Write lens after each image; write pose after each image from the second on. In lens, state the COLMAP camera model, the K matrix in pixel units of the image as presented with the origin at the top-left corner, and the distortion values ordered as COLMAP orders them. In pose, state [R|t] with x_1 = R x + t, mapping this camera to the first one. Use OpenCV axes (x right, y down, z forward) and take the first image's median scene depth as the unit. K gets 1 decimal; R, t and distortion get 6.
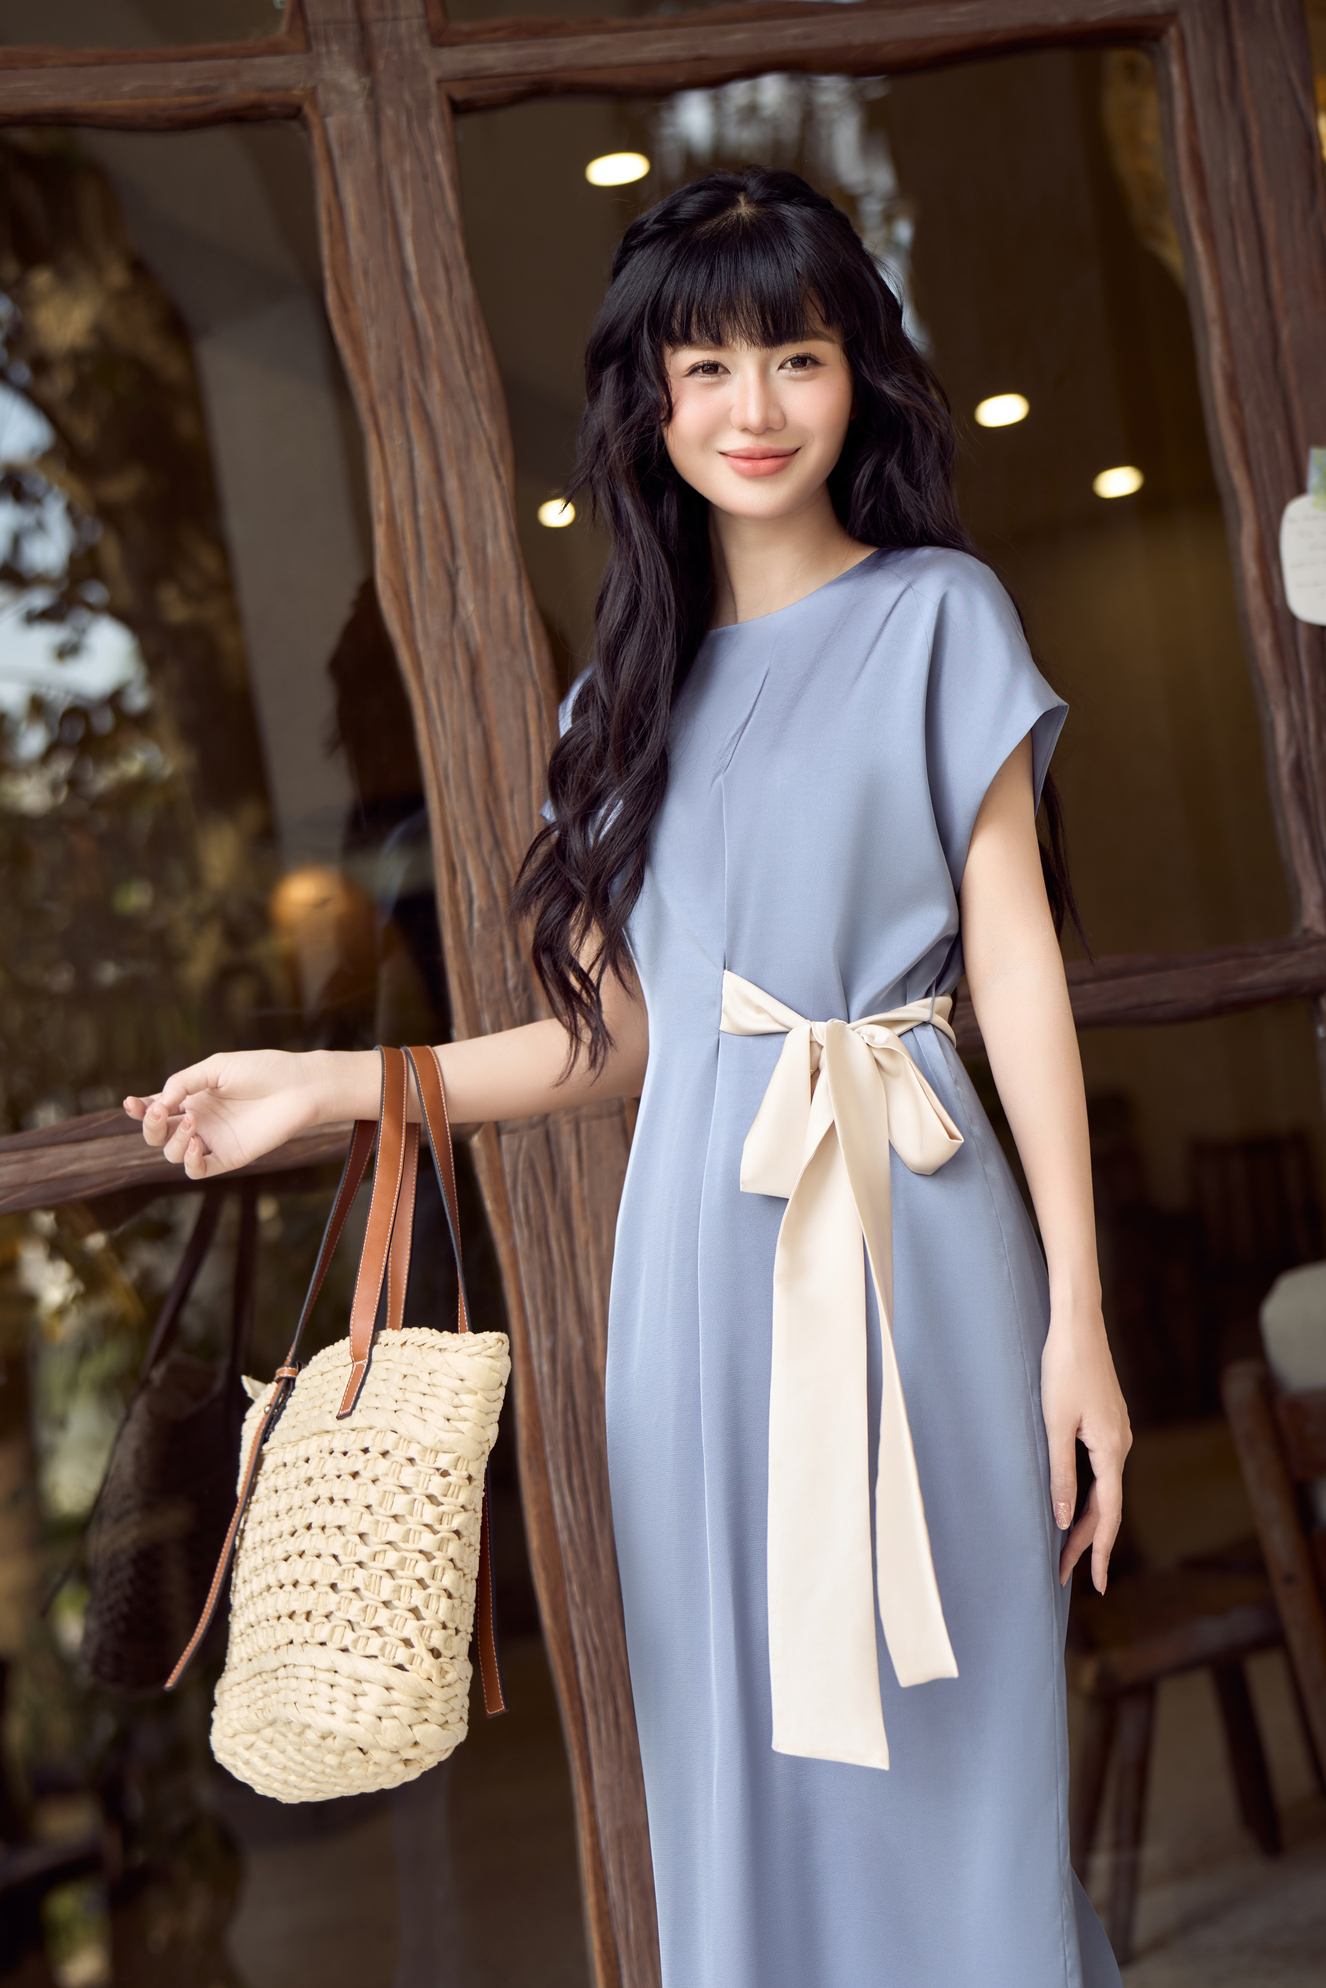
lens RADIAL K [[3272.9, 0, 658.1], [0, 3272.9, 986.6], [0, 0, 1]] dist [0.261497, 0.000000]
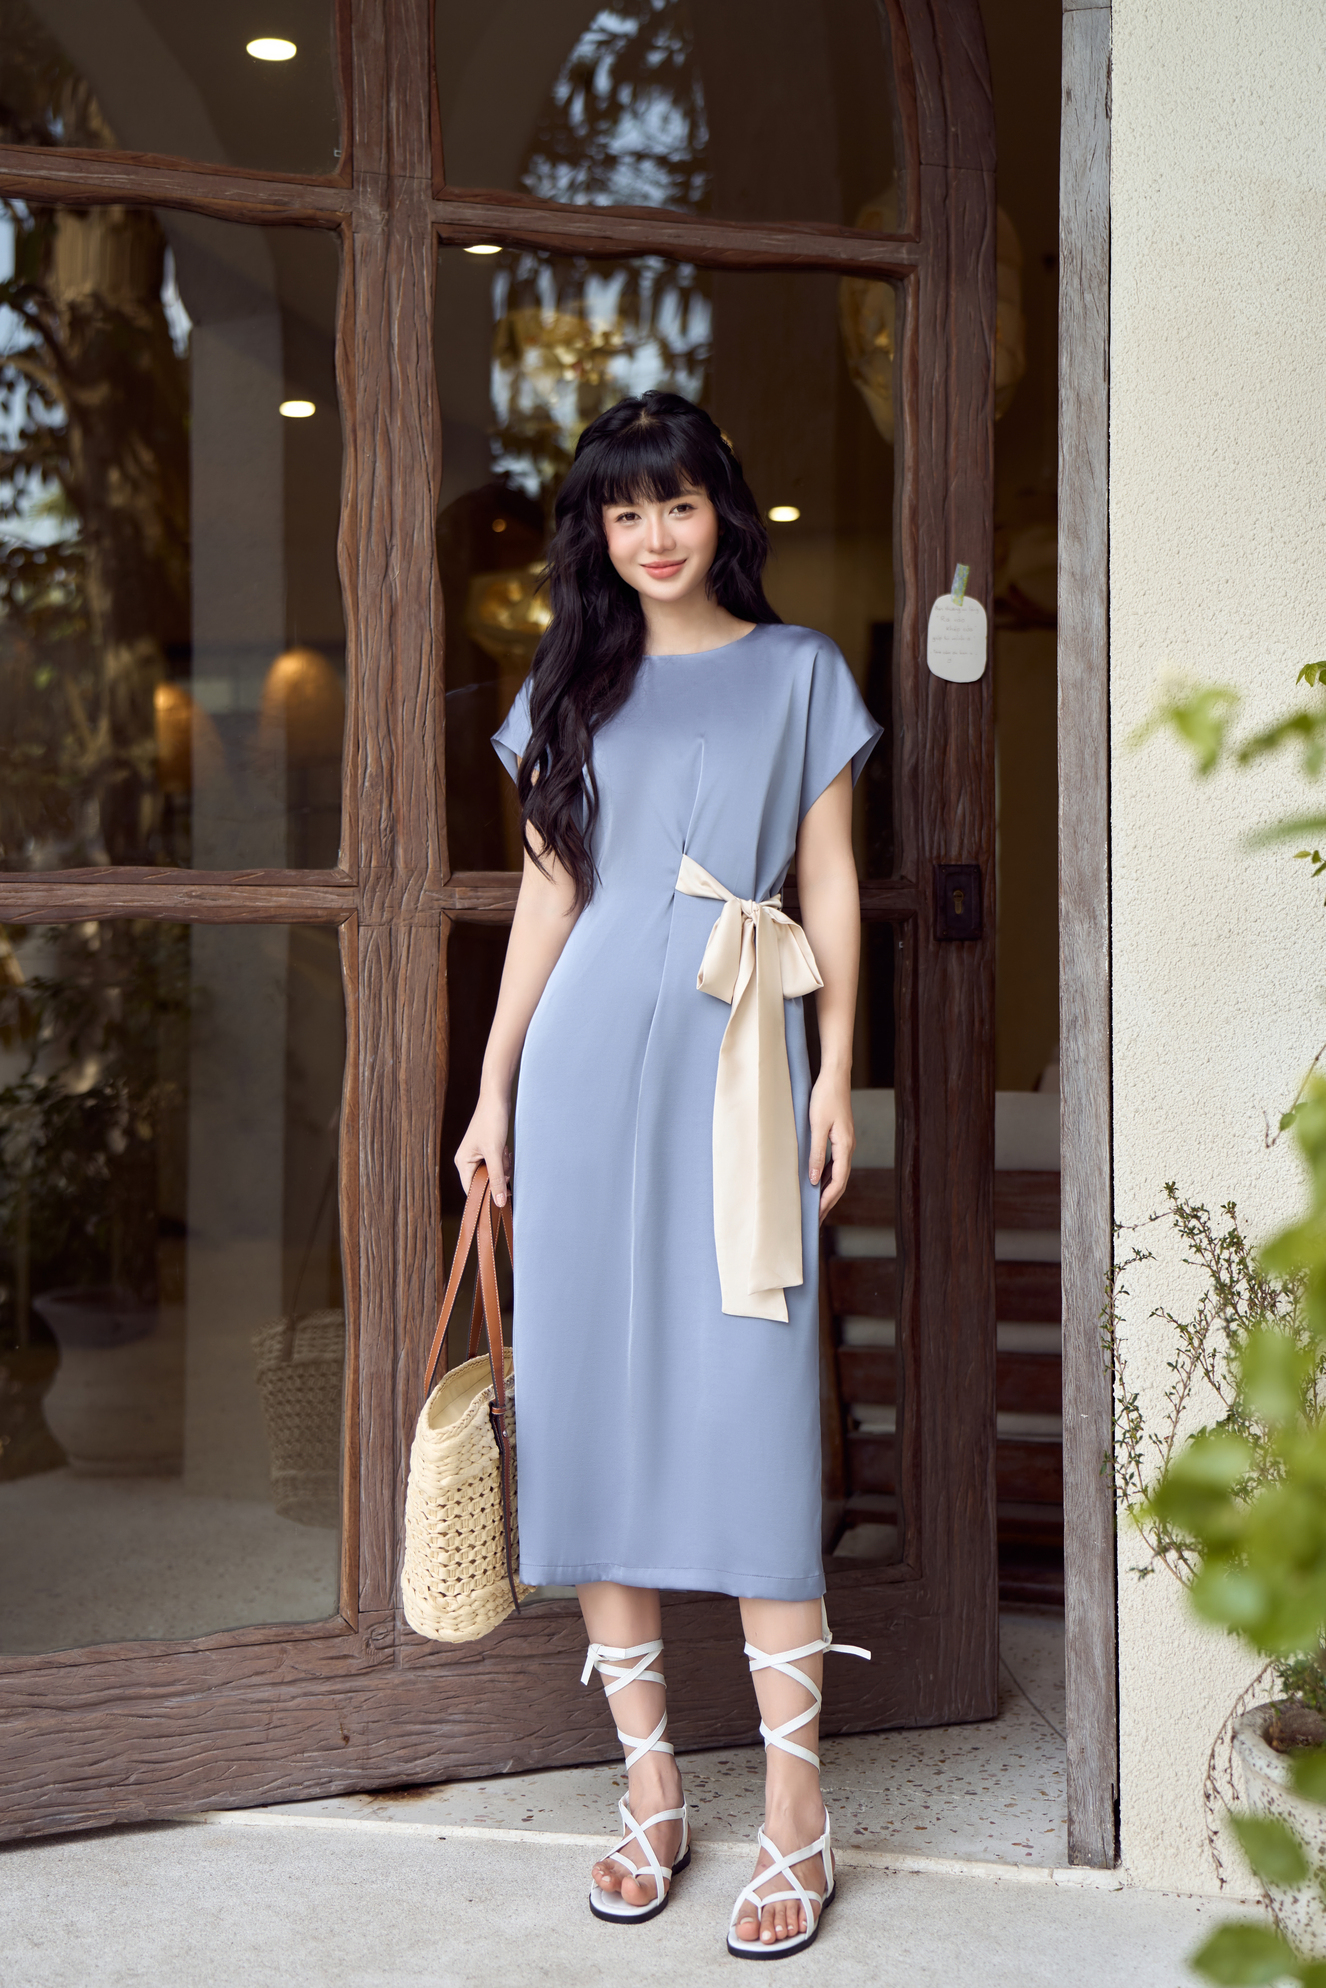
lens RADIAL K [[2652.5, 0, 662.8], [0, 2652.5, 995.5], [0, 0, 1]] dist [0.017439, 0.000000]
pose [[0.980264, 0.163974, 0.110431, -0.039985], [-0.169992, 0.984304, 0.047418, -0.004246], [-0.100923, -0.065255, 0.992752, -0.217996]]
